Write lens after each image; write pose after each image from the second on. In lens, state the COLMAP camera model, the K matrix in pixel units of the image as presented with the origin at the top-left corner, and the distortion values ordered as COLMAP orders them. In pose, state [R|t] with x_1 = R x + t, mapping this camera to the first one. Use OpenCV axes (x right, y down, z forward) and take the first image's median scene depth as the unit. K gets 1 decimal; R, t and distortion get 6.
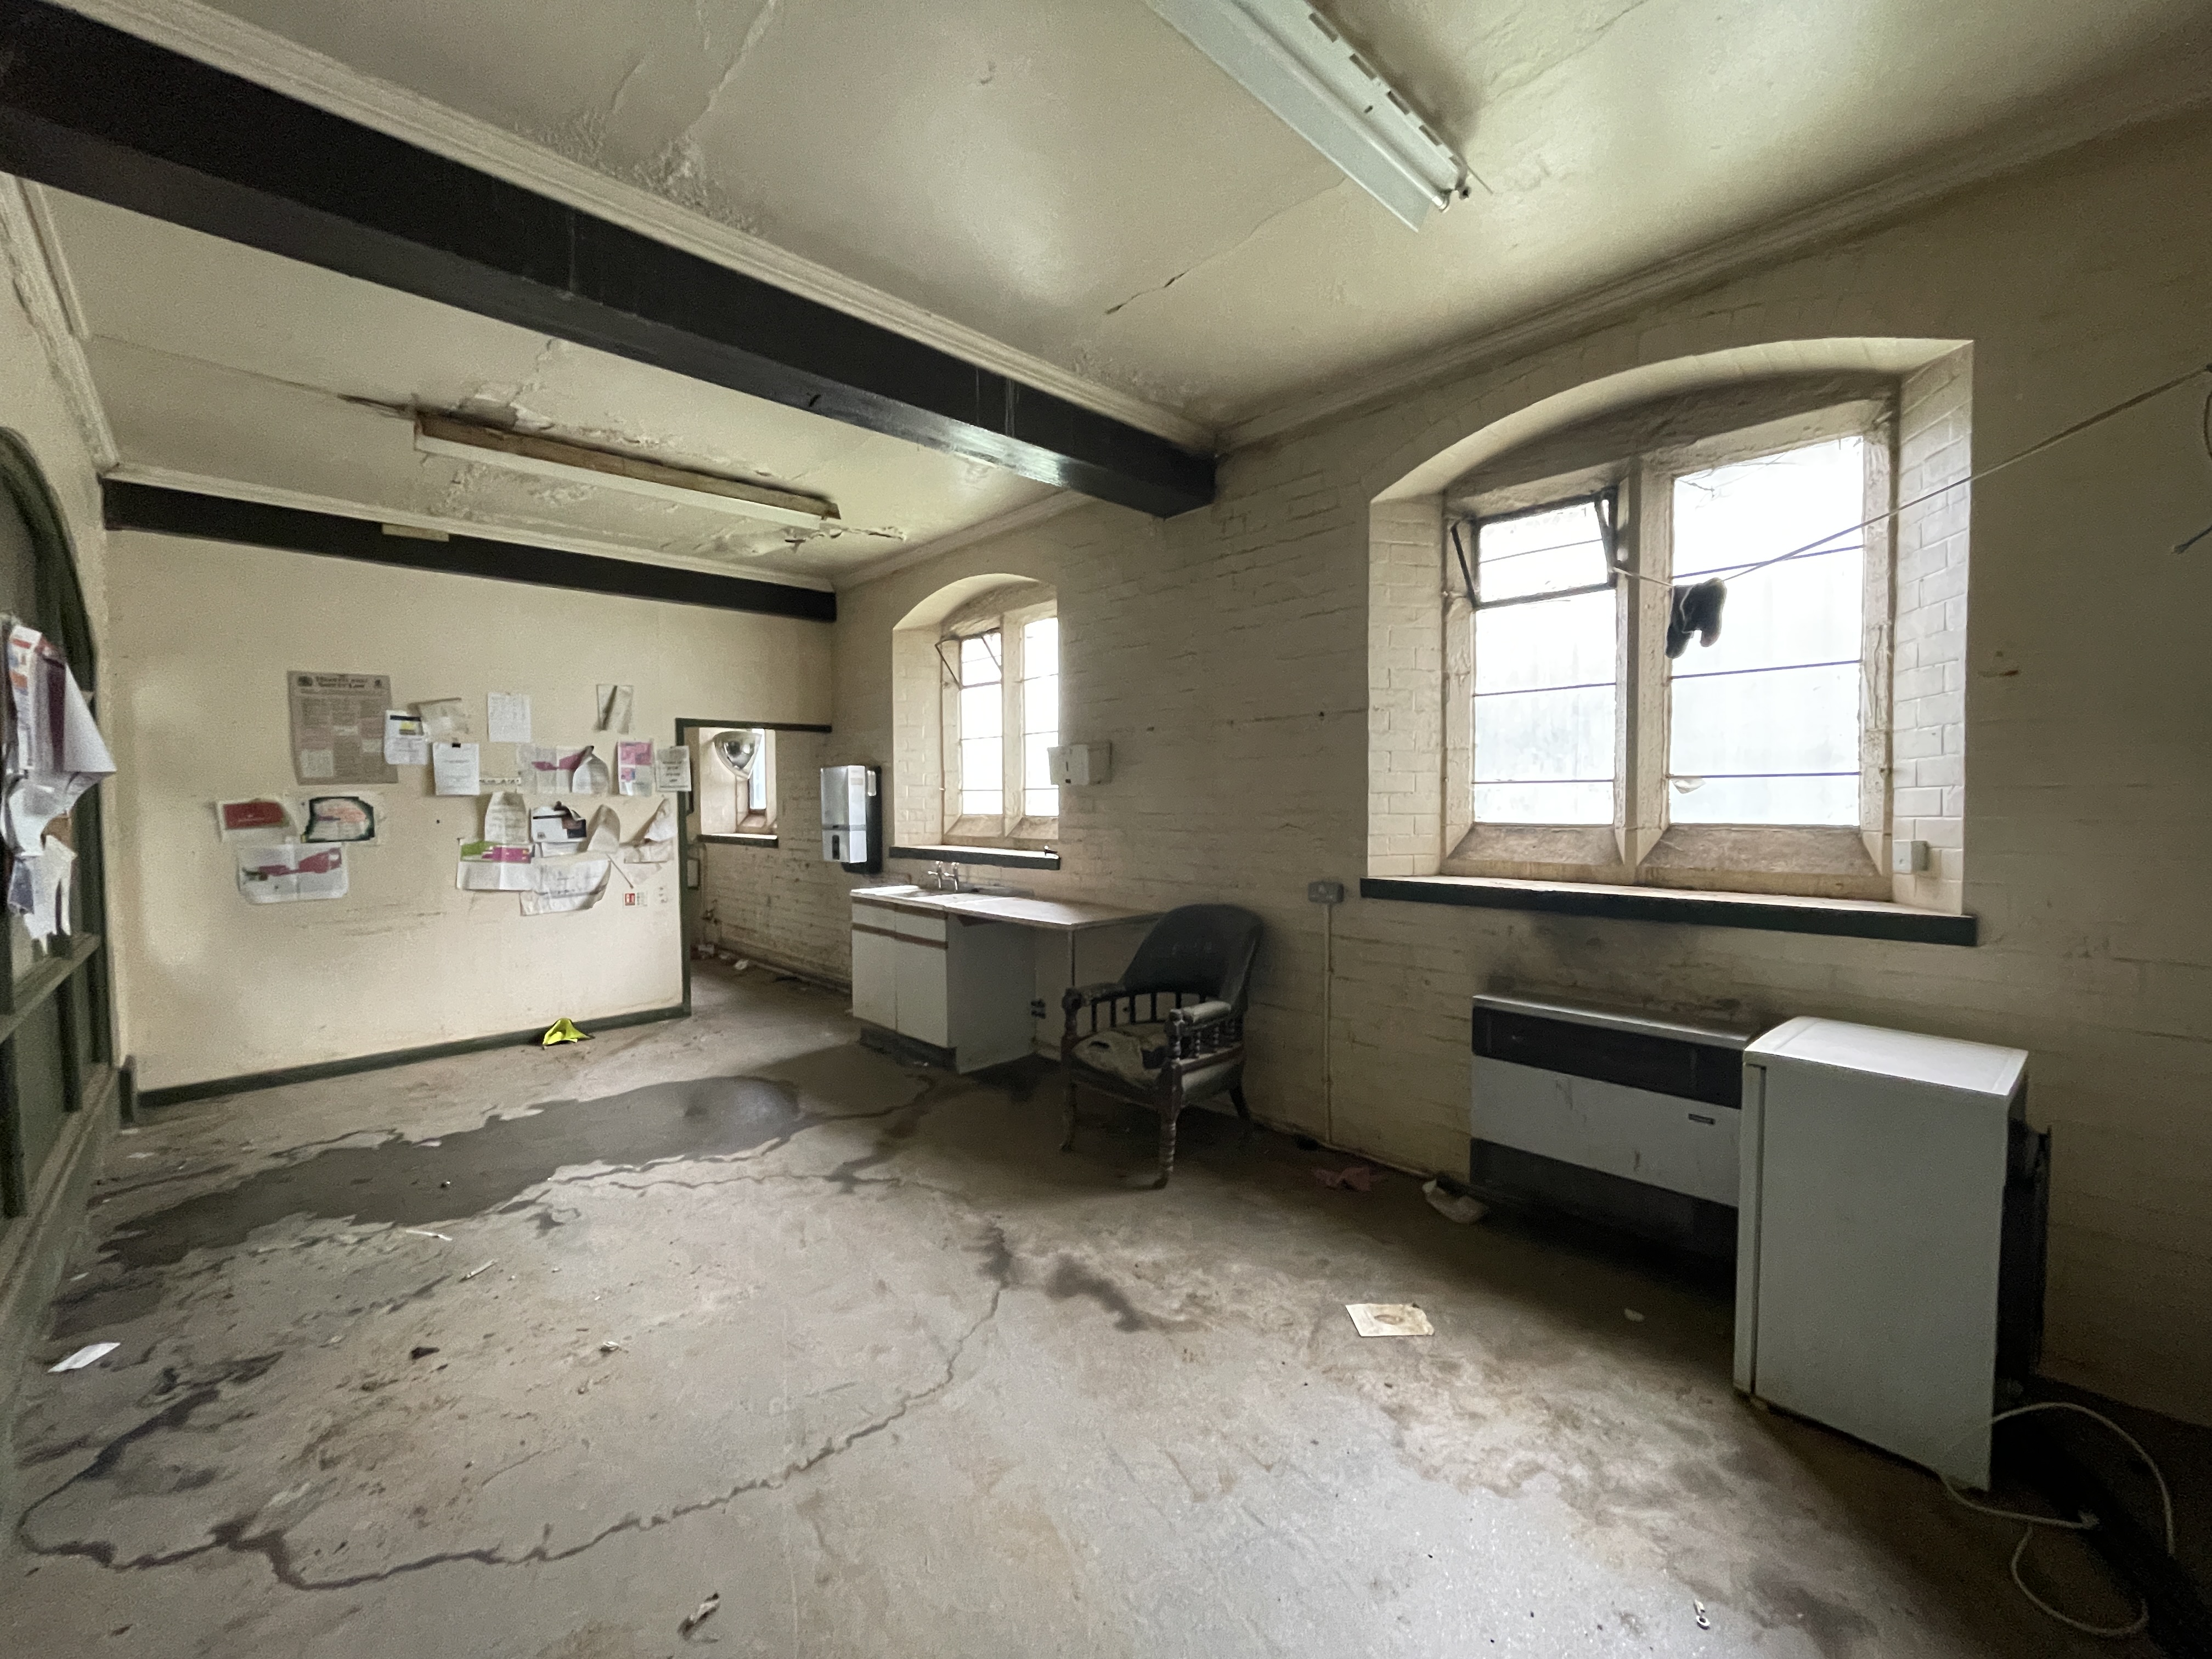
lens RADIAL K [[900.5, 0, 1113.4], [0, 900.5, 831.9], [0, 0, 1]] dist [-0.001132, -0.000030]
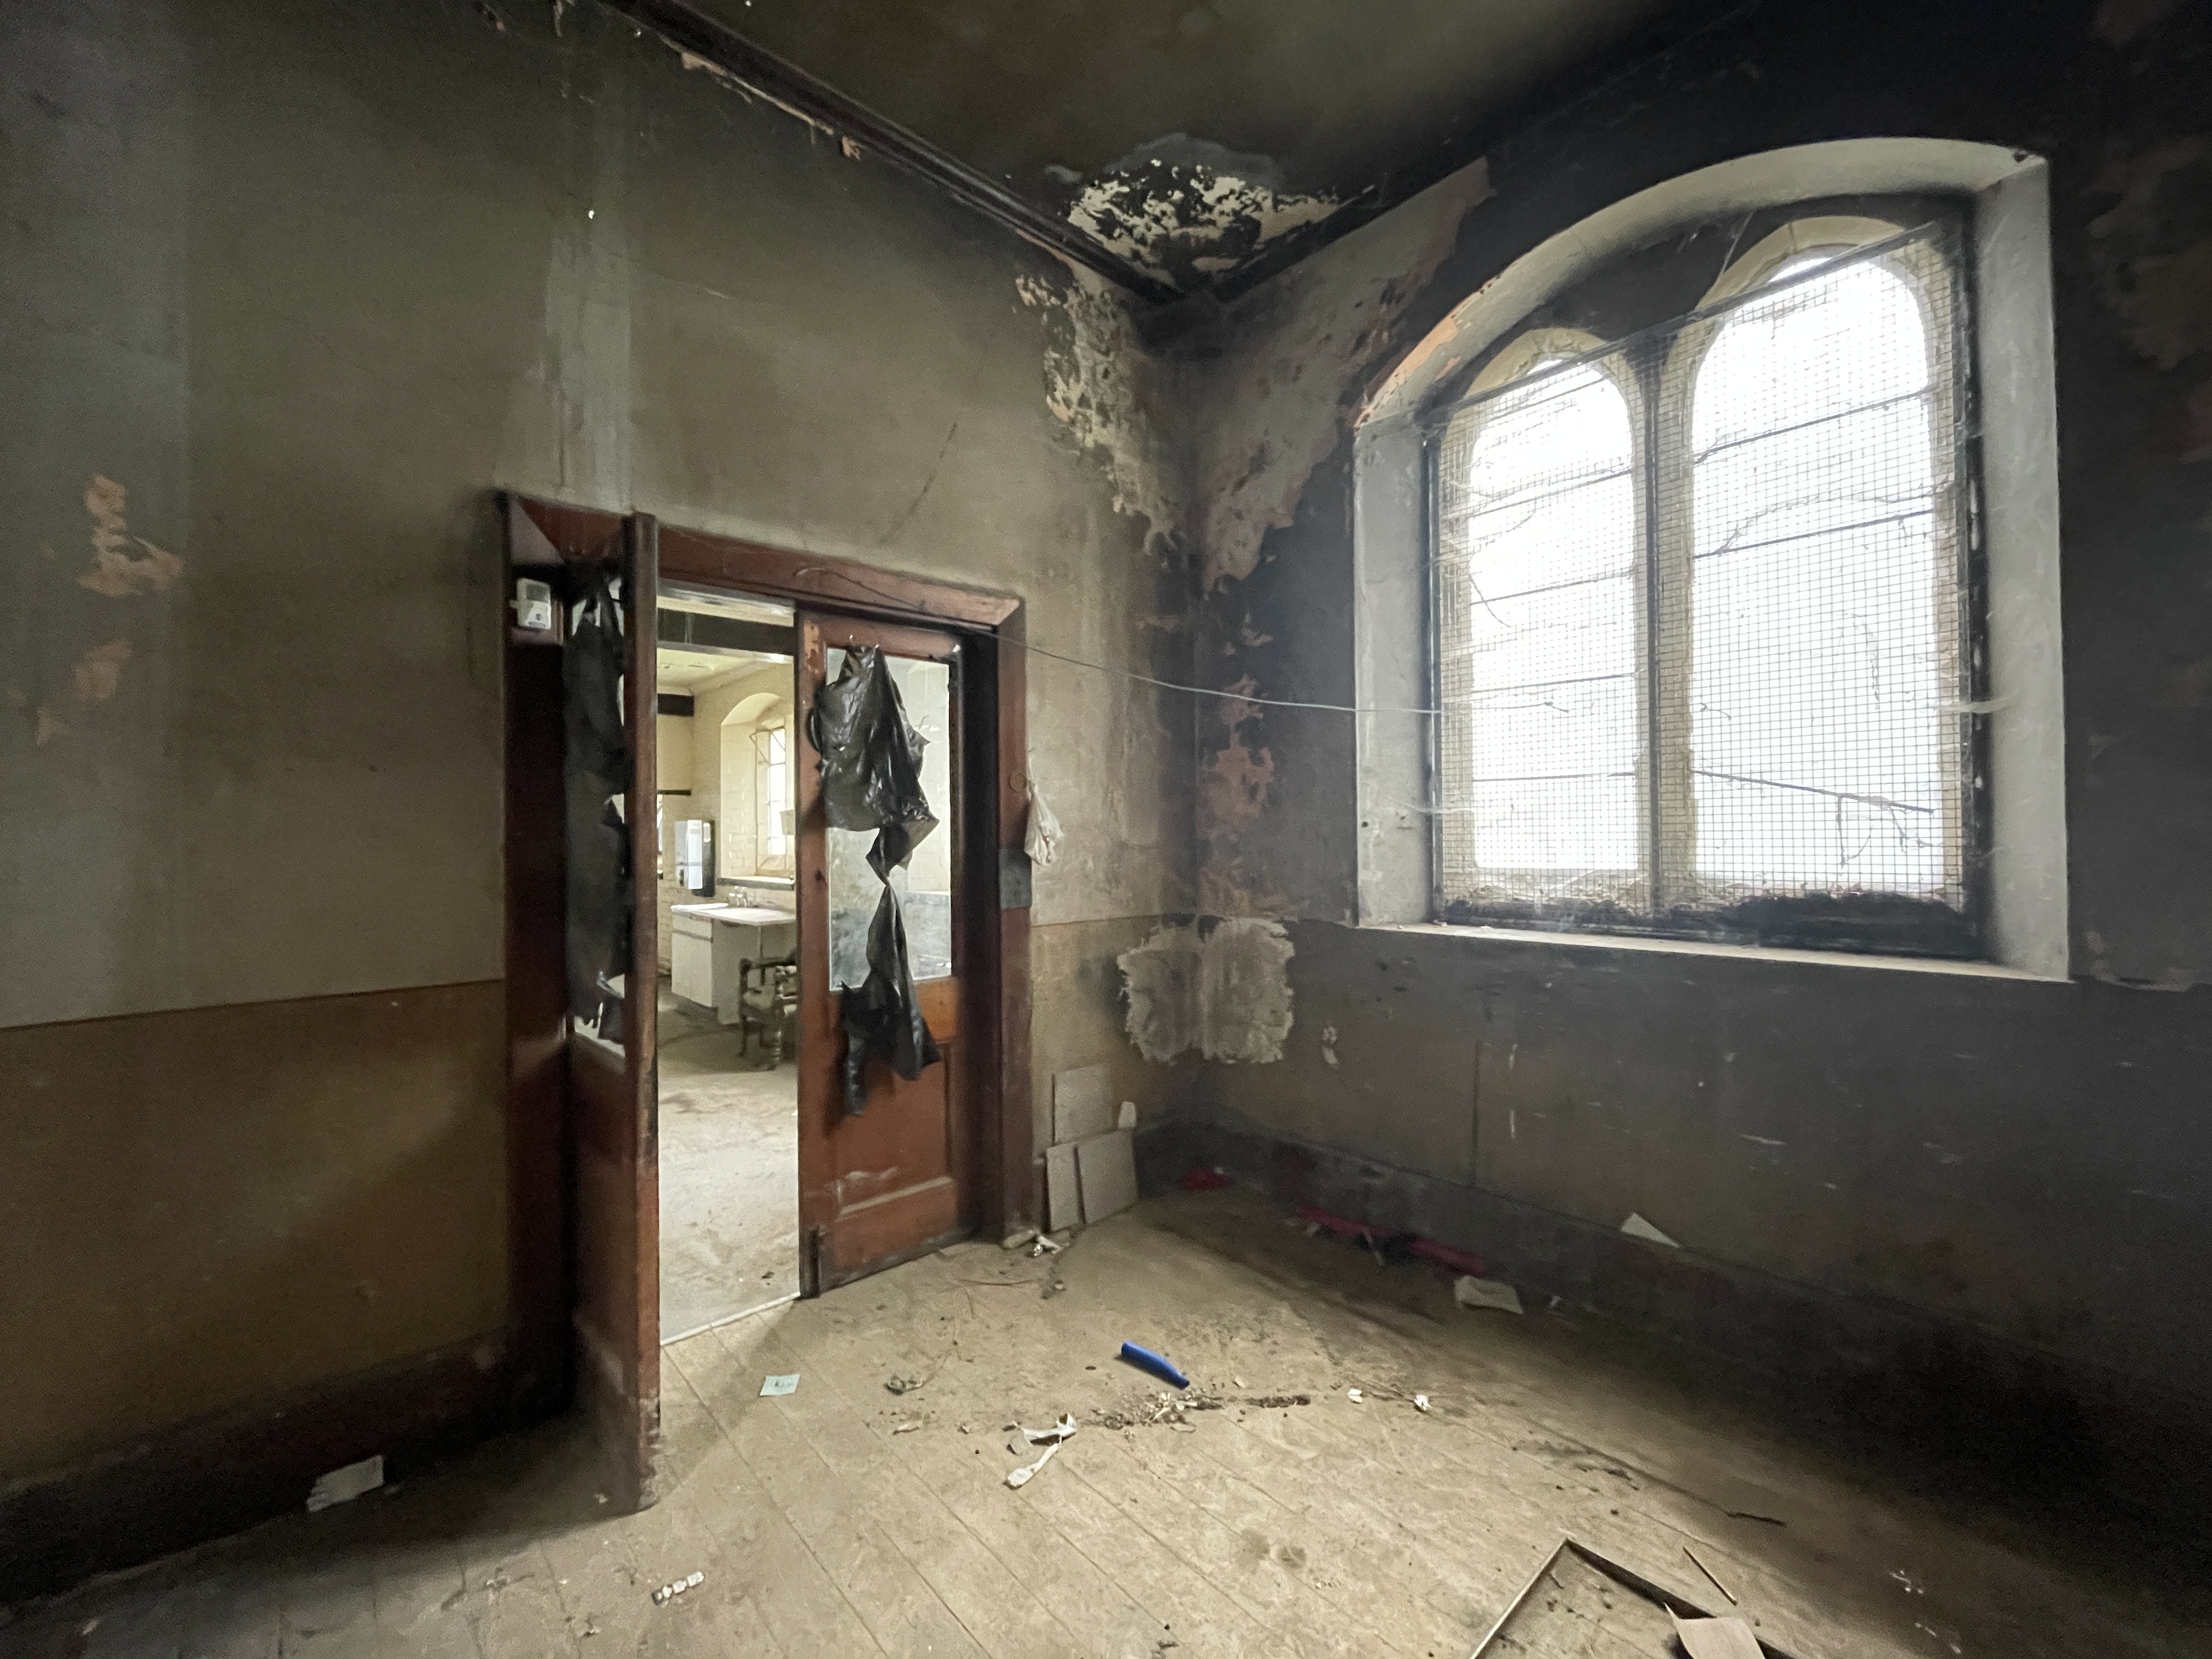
lens RADIAL K [[900.5, 0, 1107.3], [0, 900.5, 826.6], [0, 0, 1]] dist [-0.001132, -0.000030]
pose [[0.999484, 0.001012, -0.032108, 0.407262], [-0.002632, 0.998723, -0.050461, 0.007165], [0.032016, 0.050519, 0.998210, -0.394253]]
